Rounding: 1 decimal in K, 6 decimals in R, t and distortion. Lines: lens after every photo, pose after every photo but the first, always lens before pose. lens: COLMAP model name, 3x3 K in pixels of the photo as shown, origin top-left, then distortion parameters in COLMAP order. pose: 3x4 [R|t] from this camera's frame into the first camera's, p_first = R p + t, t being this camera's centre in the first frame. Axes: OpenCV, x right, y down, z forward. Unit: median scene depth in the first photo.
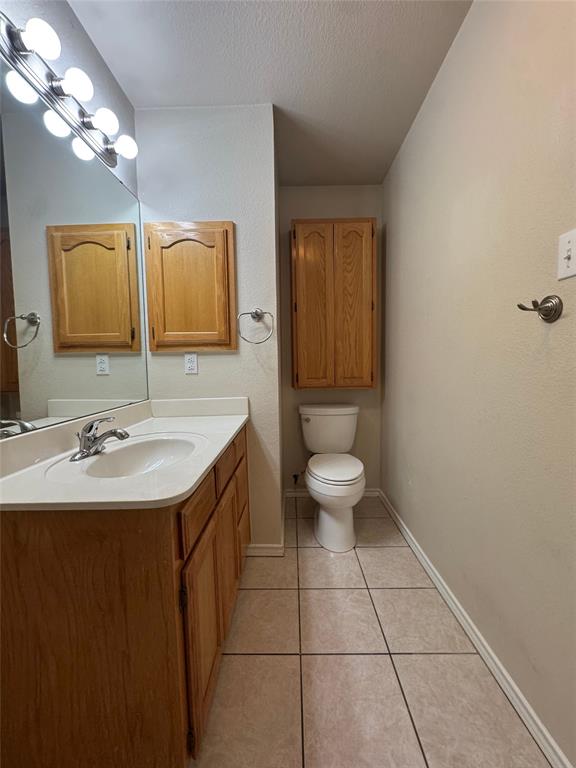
lens RADIAL K [[308.5, 0, 288.8], [0, 308.5, 382.2], [0, 0, 1]] dist [-0.003627, 0.000495]
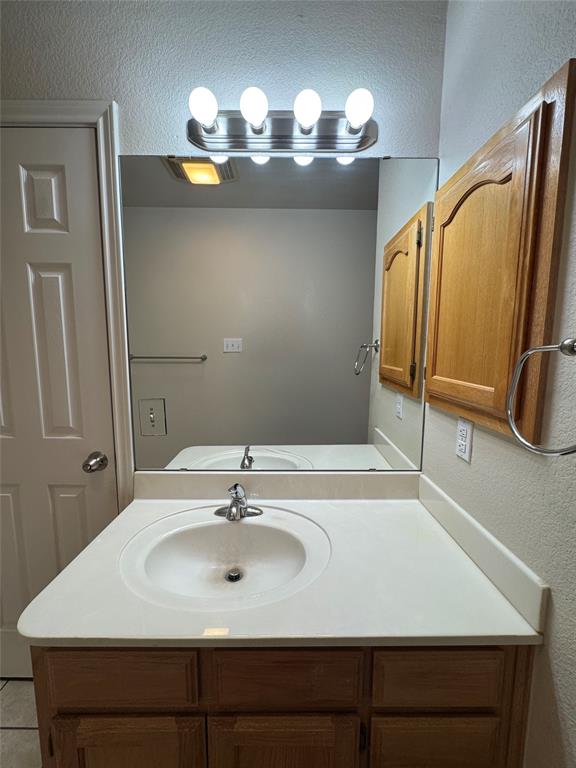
lens RADIAL K [[308.5, 0, 289.7], [0, 308.5, 381.8], [0, 0, 1]] dist [-0.003627, 0.000495]
pose [[0.036887, 0.133049, -0.990423, 0.164606], [-0.089544, 0.987551, 0.129328, -0.196054], [0.995300, 0.083916, 0.048341, 0.684808]]
